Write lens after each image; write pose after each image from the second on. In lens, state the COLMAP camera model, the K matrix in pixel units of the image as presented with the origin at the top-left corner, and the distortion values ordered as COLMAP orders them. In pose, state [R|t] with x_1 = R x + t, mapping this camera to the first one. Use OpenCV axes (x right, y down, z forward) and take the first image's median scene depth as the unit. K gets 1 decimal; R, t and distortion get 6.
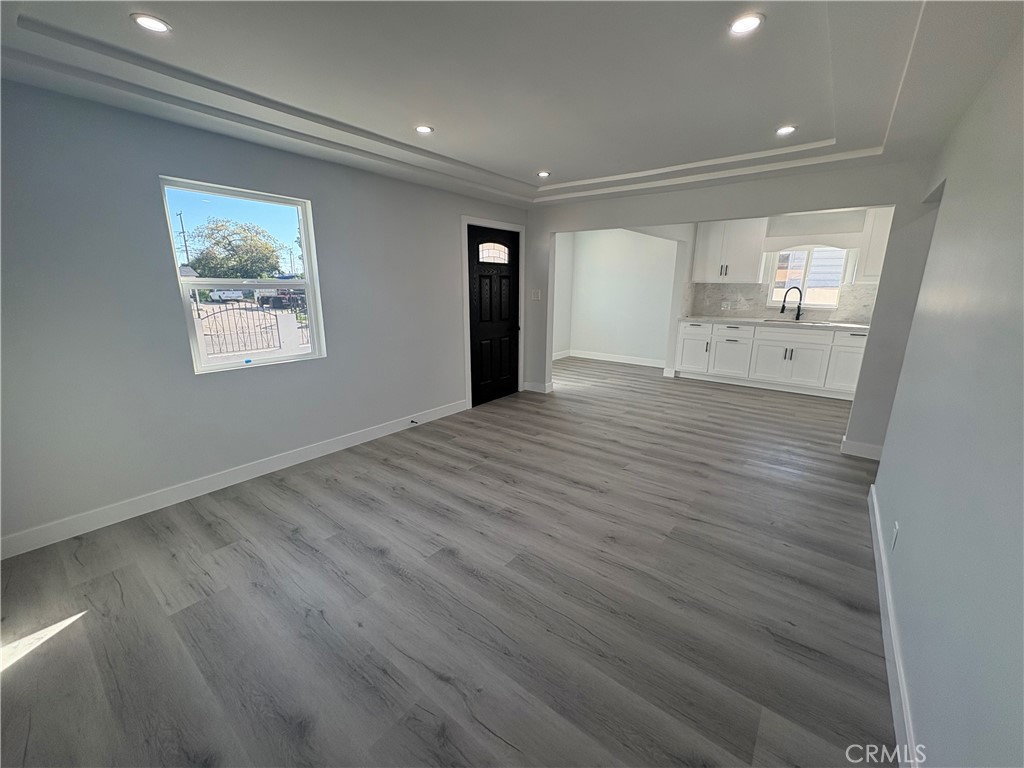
lens RADIAL K [[408.3, 0, 512.8], [0, 408.3, 383.8], [0, 0, 1]] dist [-0.001475, -0.000189]
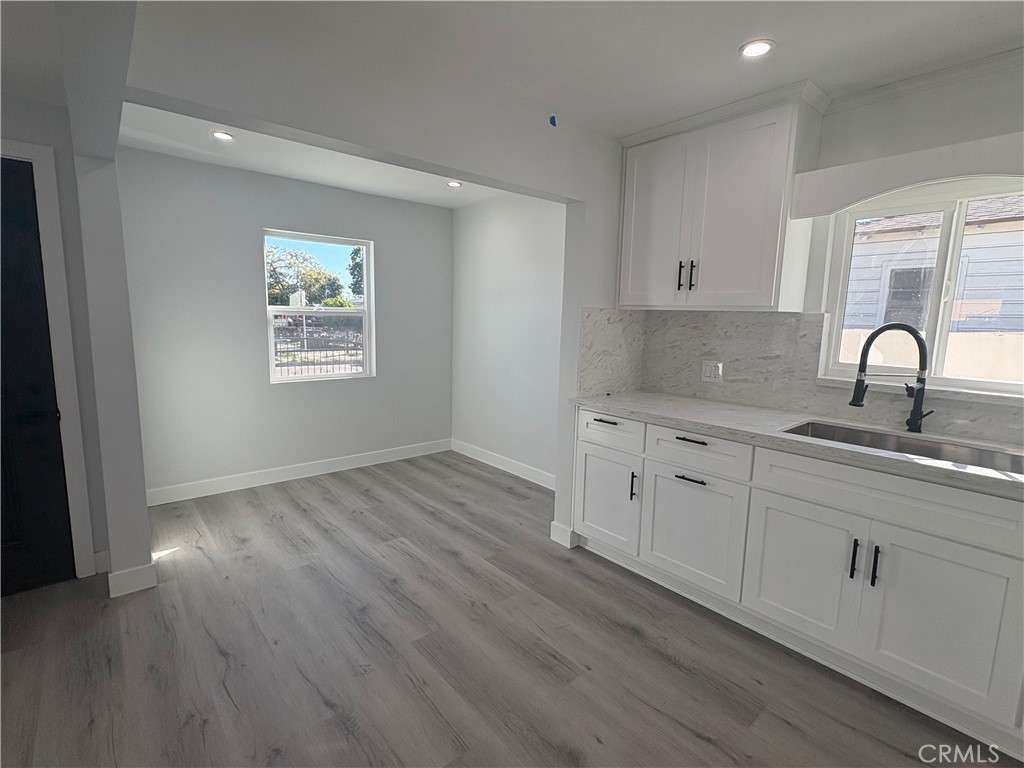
lens RADIAL K [[483.7, 0, 512.0], [0, 483.7, 384.0], [0, 0, 1]] dist [-0.001386, 0.000476]
pose [[0.980809, 0.044942, -0.189723, 0.568711], [-0.065143, 0.992689, -0.101616, -0.163193], [0.183769, 0.112025, 0.976565, 0.711646]]
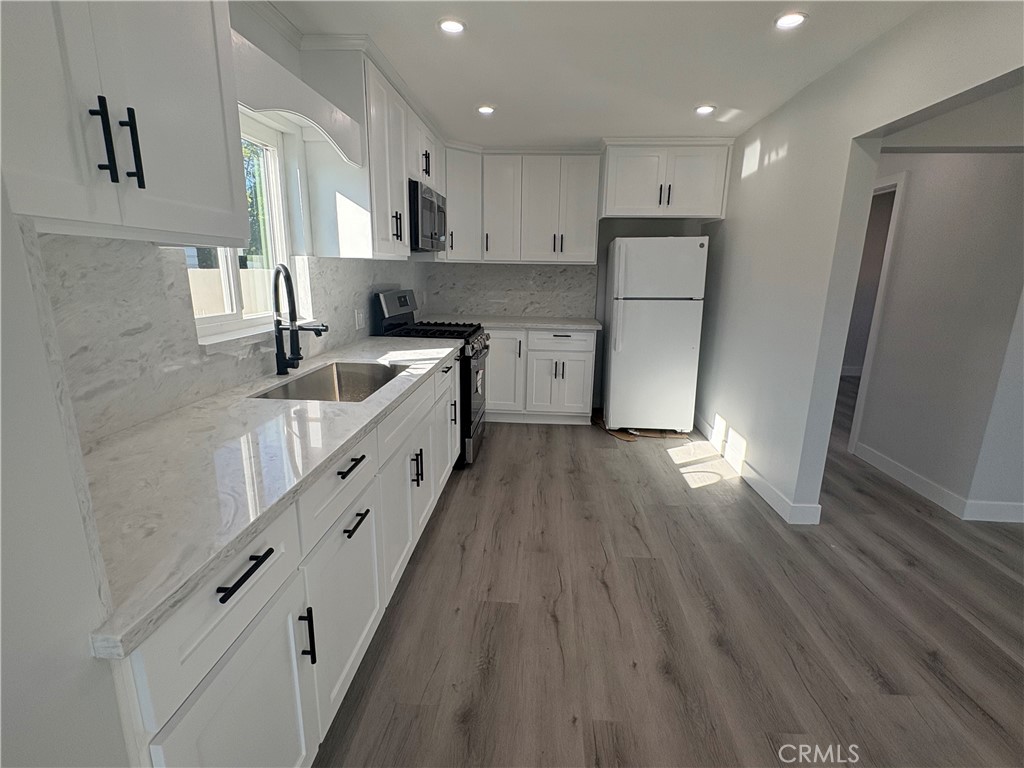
lens RADIAL K [[483.7, 0, 512.0], [0, 483.7, 384.0], [0, 0, 1]] dist [-0.001386, 0.000476]
pose [[-0.560354, -0.206689, 0.802049, 0.376047], [0.181114, 0.914349, 0.362165, -0.301563], [-0.808209, 0.348203, -0.474925, 1.256075]]
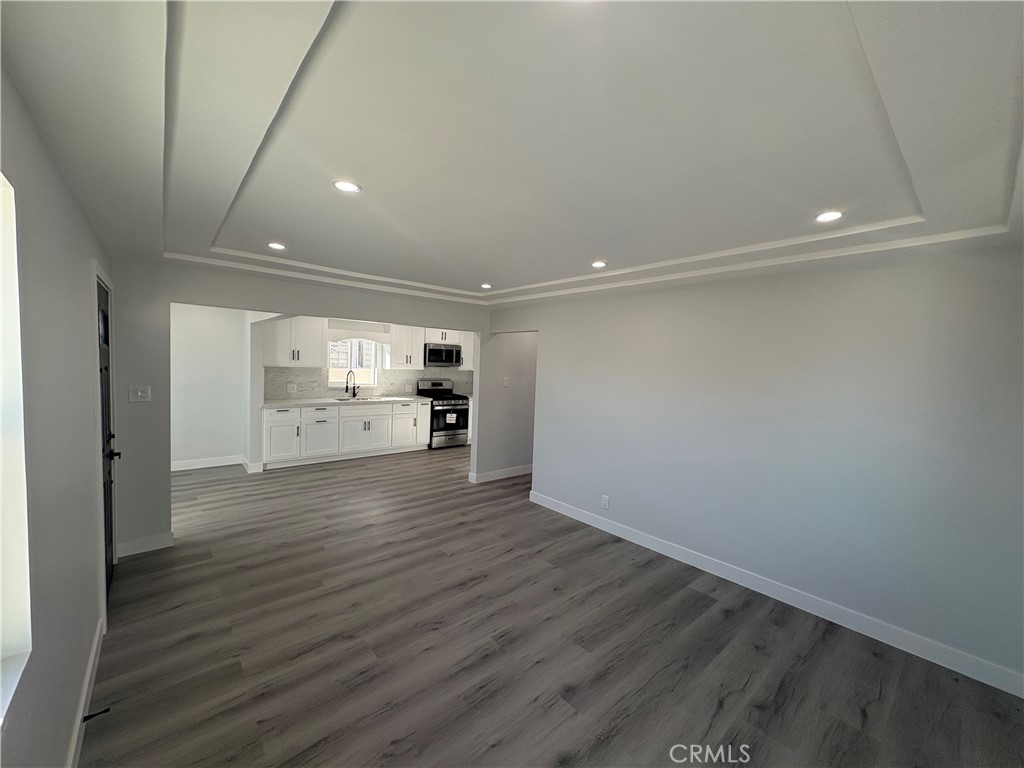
lens RADIAL K [[408.3, 0, 512.8], [0, 408.3, 383.8], [0, 0, 1]] dist [-0.001475, -0.000189]
pose [[0.188740, -0.050608, 0.980722, -0.480575], [0.201554, 0.979407, 0.011751, -0.138920], [-0.961121, 0.195450, 0.195054, 0.371027]]
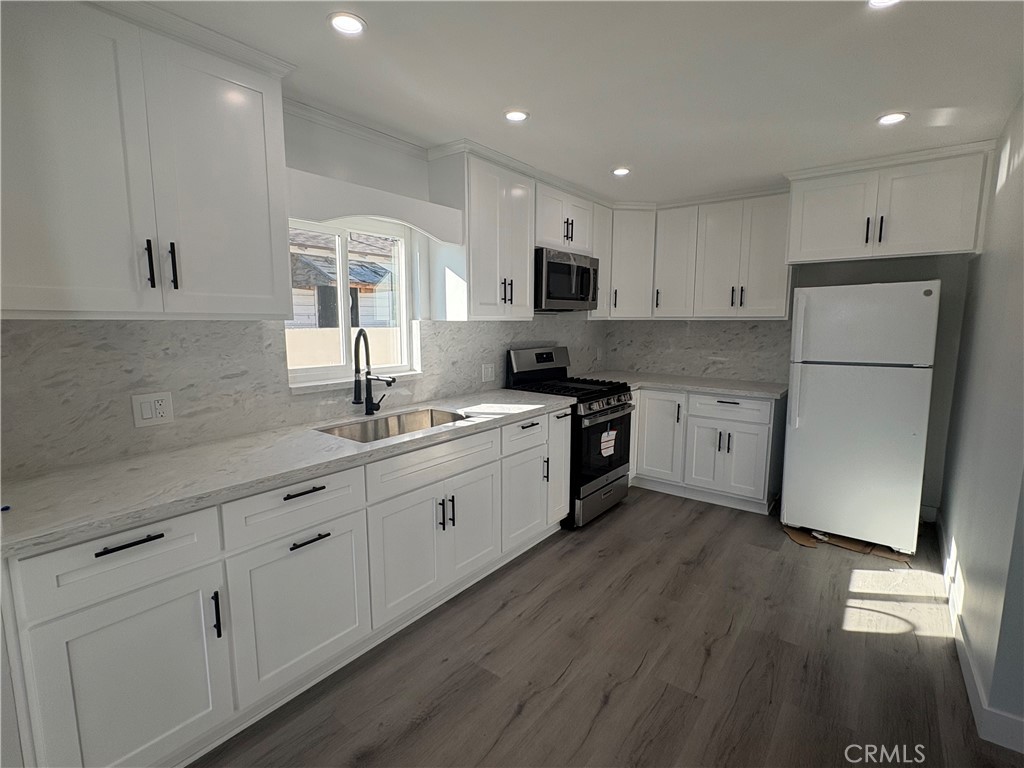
lens RADIAL K [[483.7, 0, 512.0], [0, 483.7, 384.0], [0, 0, 1]] dist [-0.001386, 0.000476]
pose [[-0.001314, -0.139276, 0.990253, 0.307403], [0.240619, 0.961116, 0.135497, -0.257430], [-0.970619, 0.238451, 0.032250, 1.030855]]
